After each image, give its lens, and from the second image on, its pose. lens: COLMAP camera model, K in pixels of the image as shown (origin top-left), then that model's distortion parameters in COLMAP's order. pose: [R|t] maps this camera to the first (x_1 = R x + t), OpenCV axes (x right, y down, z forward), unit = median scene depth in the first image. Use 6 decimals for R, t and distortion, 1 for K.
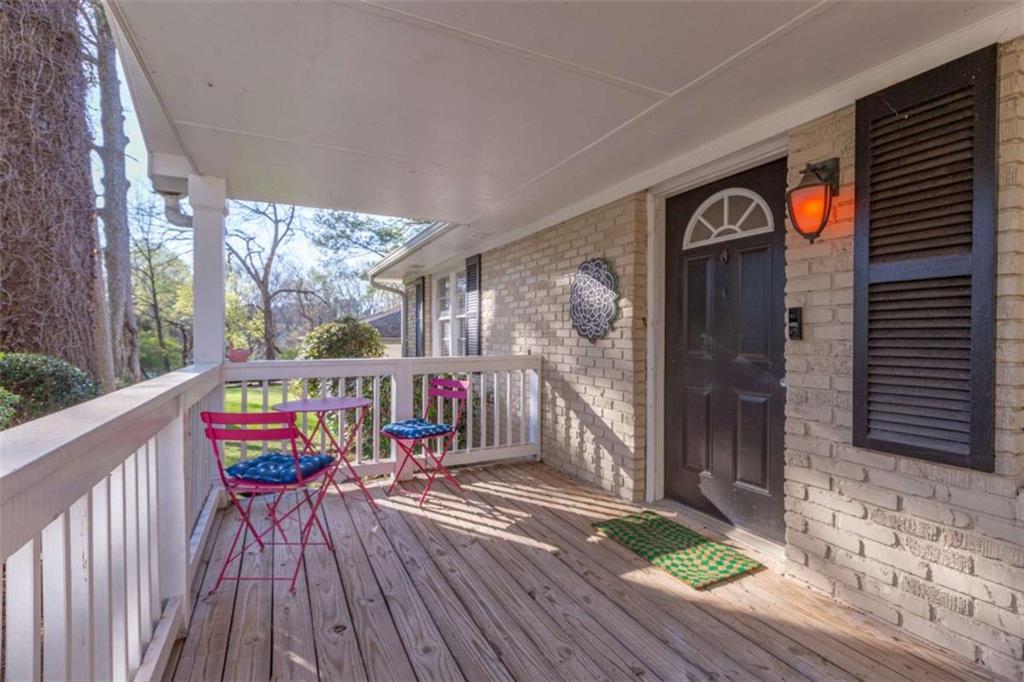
lens RADIAL K [[462.8, 0, 512.0], [0, 462.8, 341.0], [0, 0, 1]] dist [0.000463, -0.000235]
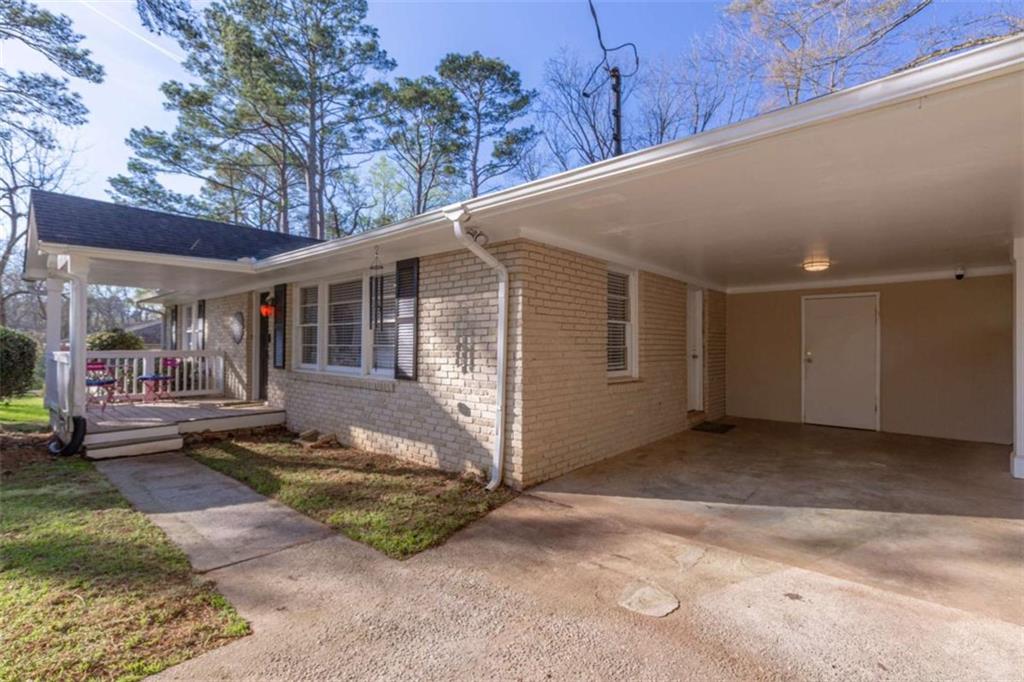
lens RADIAL K [[462.8, 0, 512.0], [0, 462.8, 341.0], [0, 0, 1]] dist [0.000463, -0.000235]
pose [[0.929180, 0.006078, 0.369578, 0.317362], [0.000433, 0.999846, -0.017531, 0.015569], [-0.369628, 0.016450, 0.929034, -0.980144]]
